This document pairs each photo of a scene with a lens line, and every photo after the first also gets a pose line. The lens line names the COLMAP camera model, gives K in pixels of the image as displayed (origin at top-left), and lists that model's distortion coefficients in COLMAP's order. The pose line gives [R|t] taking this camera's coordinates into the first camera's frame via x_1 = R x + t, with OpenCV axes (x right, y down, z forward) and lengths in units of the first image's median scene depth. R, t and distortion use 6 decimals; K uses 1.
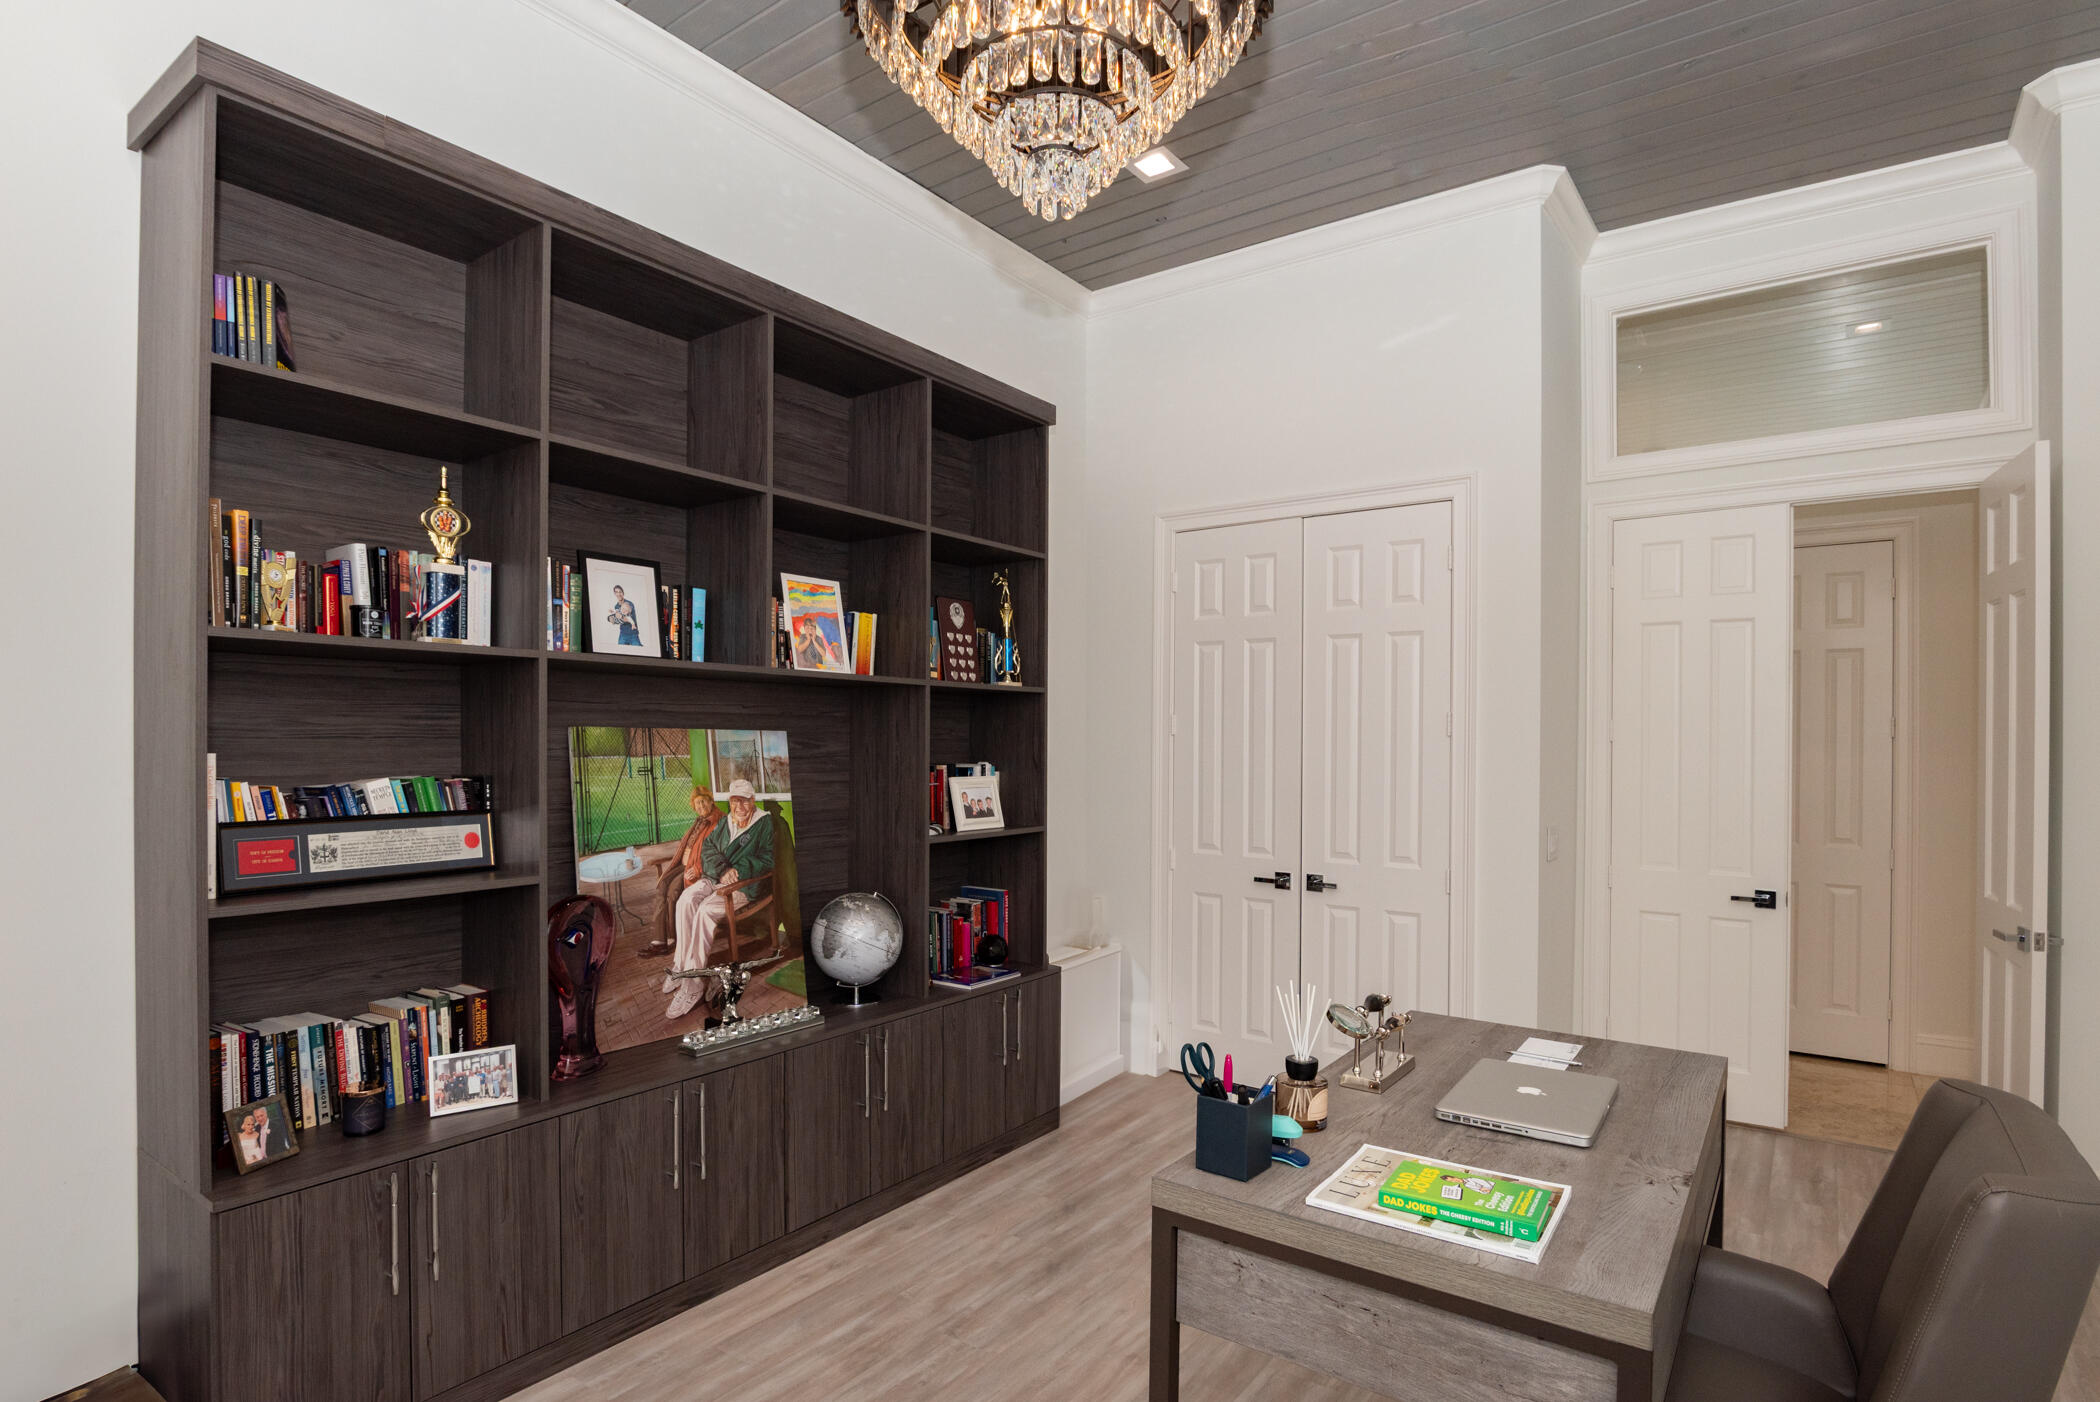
lens RADIAL K [[1089.8, 0, 1052.6], [0, 1089.8, 745.9], [0, 0, 1]] dist [-0.002078, -0.000386]
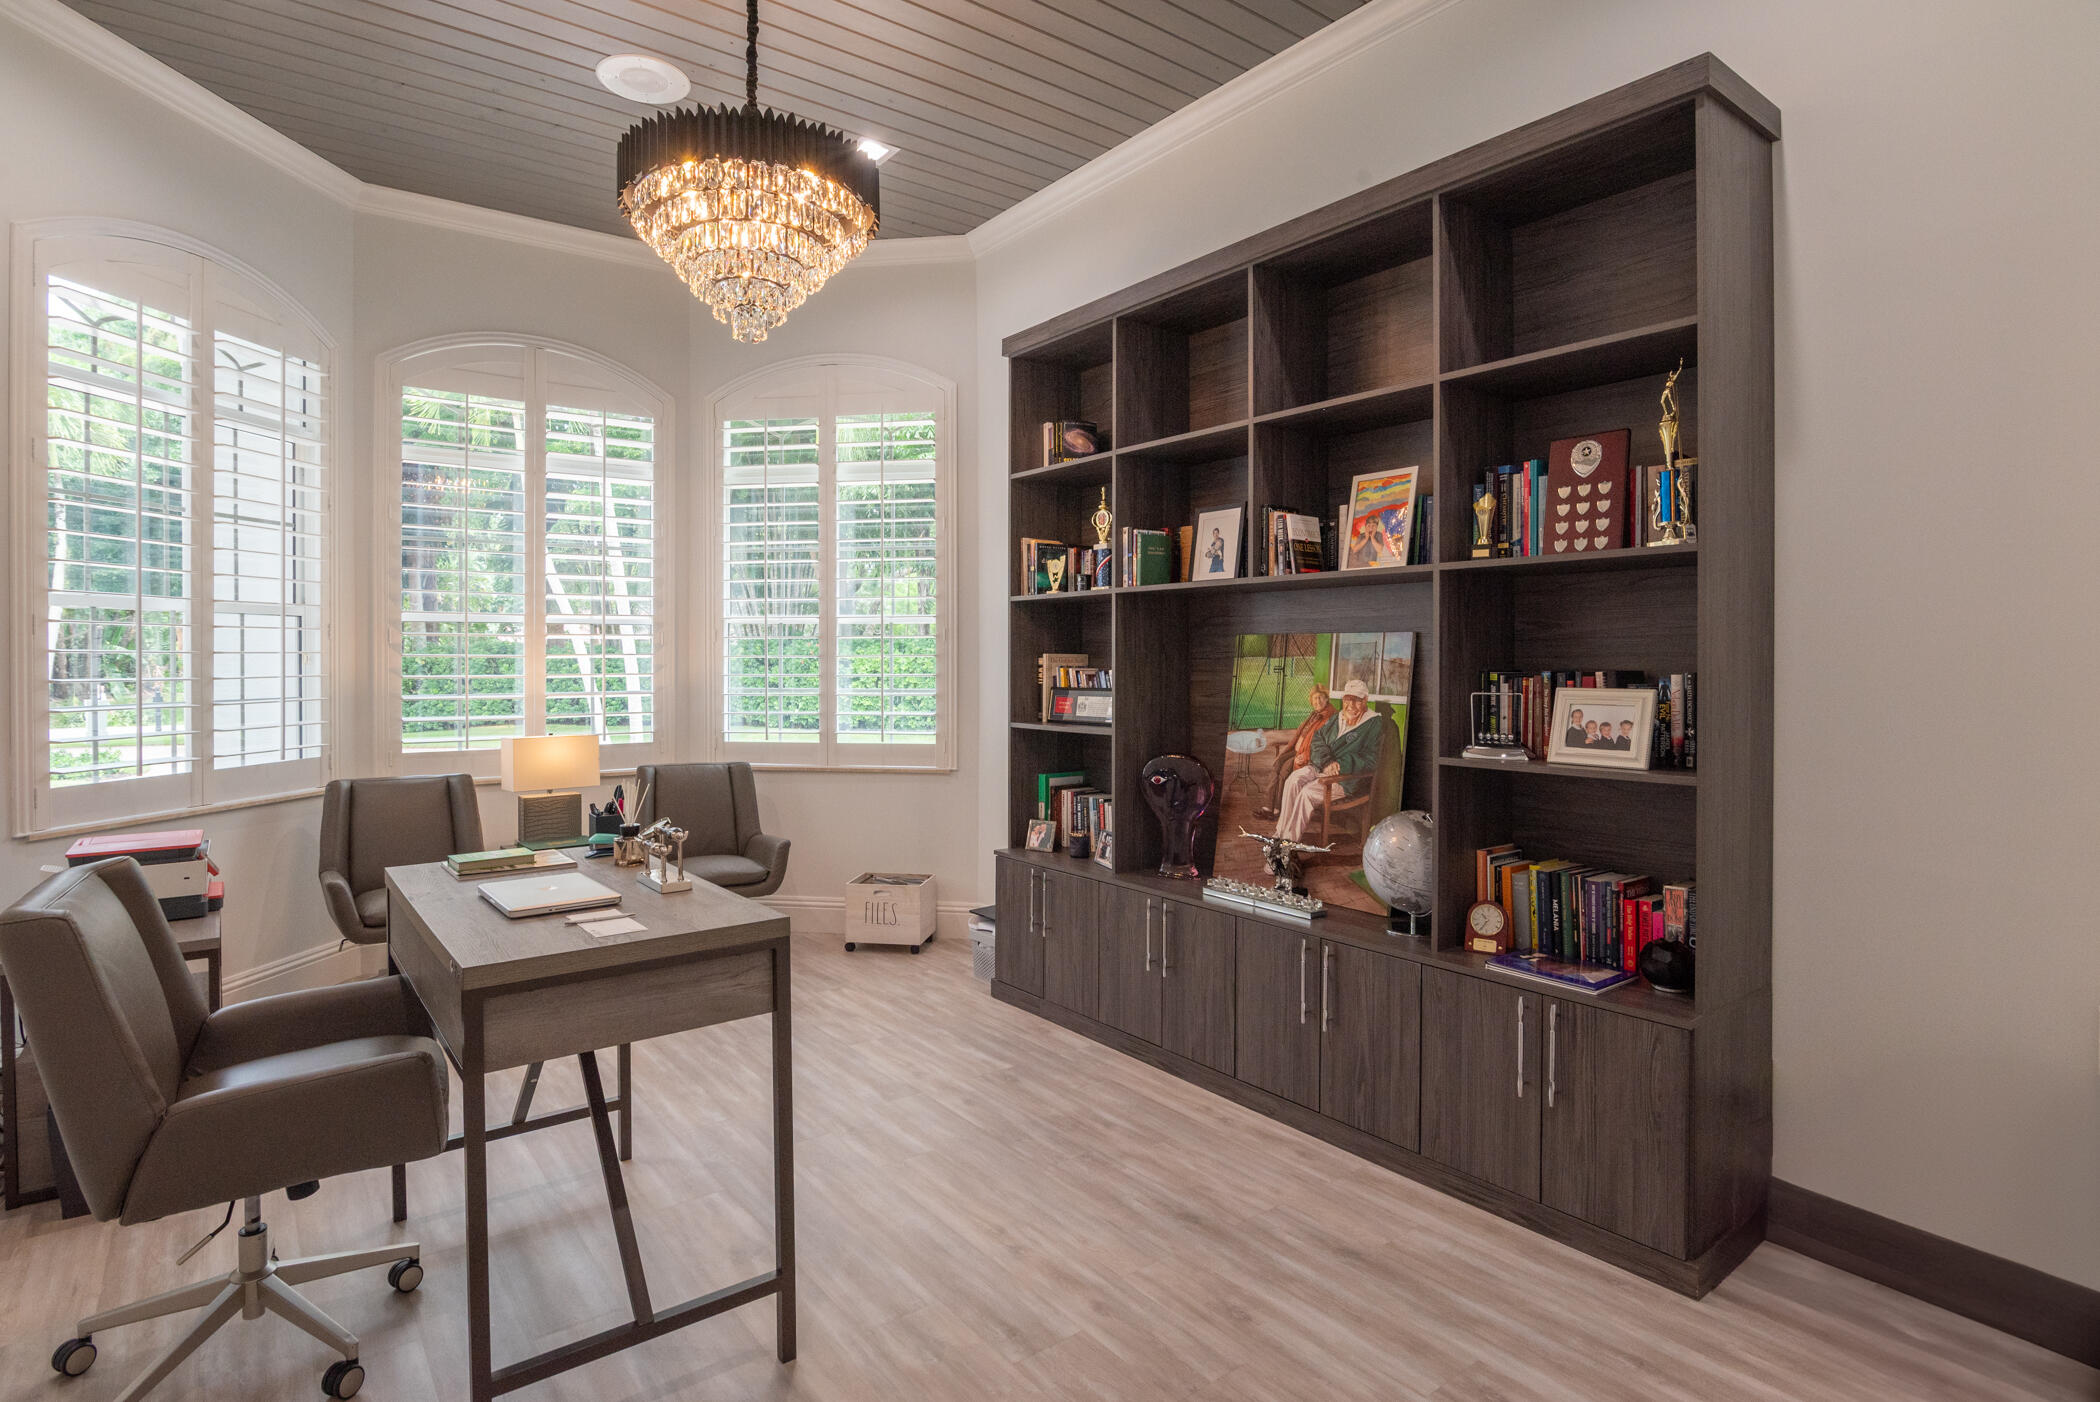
lens RADIAL K [[1085.0, 0, 1051.7], [0, 1085.0, 662.5], [0, 0, 1]] dist [-0.000334, 0.000169]
pose [[-0.284252, -0.003710, -0.958742, 0.815864], [-0.005383, 0.999983, -0.002273, 0.018430], [0.958734, 0.004515, -0.284267, 1.038072]]
